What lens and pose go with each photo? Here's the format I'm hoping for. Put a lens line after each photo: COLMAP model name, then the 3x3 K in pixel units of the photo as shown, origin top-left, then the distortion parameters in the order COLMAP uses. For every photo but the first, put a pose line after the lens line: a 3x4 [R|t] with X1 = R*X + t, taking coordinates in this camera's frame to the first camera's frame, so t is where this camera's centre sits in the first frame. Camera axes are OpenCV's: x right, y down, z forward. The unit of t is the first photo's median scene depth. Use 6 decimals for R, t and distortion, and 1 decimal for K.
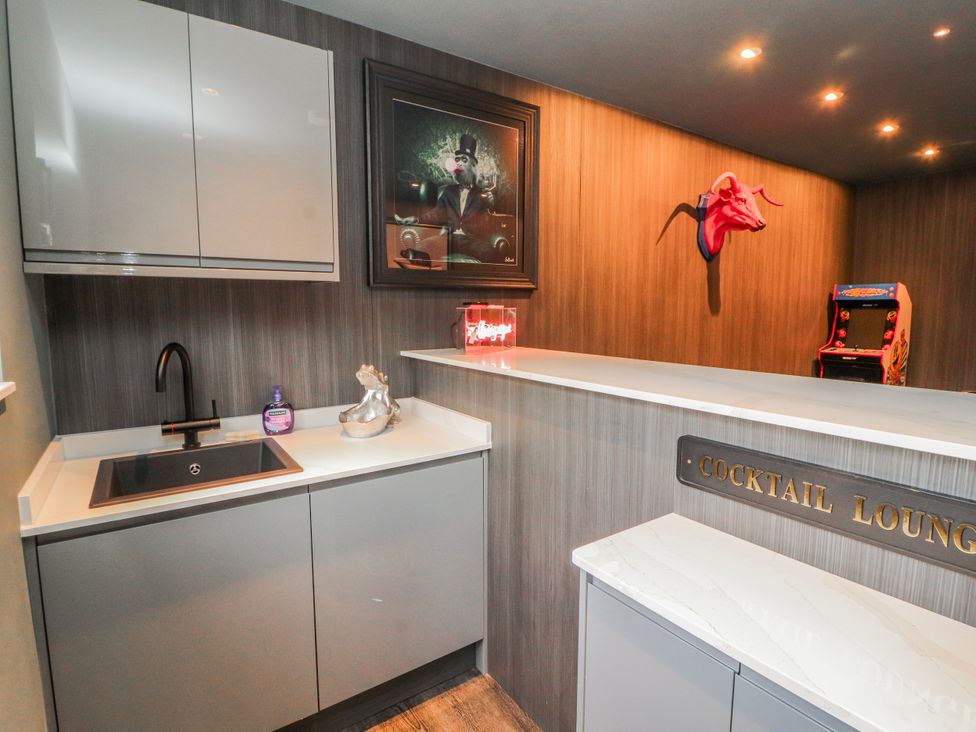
lens RADIAL K [[511.3, 0, 485.6], [0, 511.3, 368.7], [0, 0, 1]] dist [-0.001783, -0.000304]
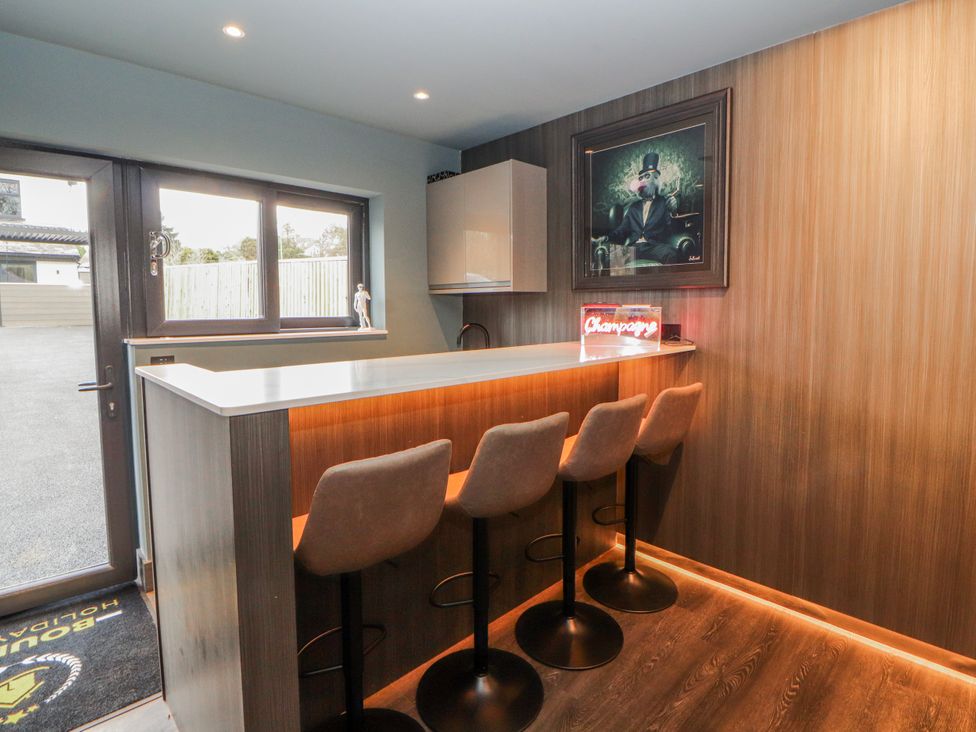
lens RADIAL K [[511.3, 0, 487.4], [0, 511.3, 365.3], [0, 0, 1]] dist [-0.001783, -0.000304]
pose [[0.168247, 0.113388, -0.979202, 1.051884], [-0.110033, 0.989315, 0.095654, -0.063119], [0.979585, 0.091651, 0.178925, 0.486755]]
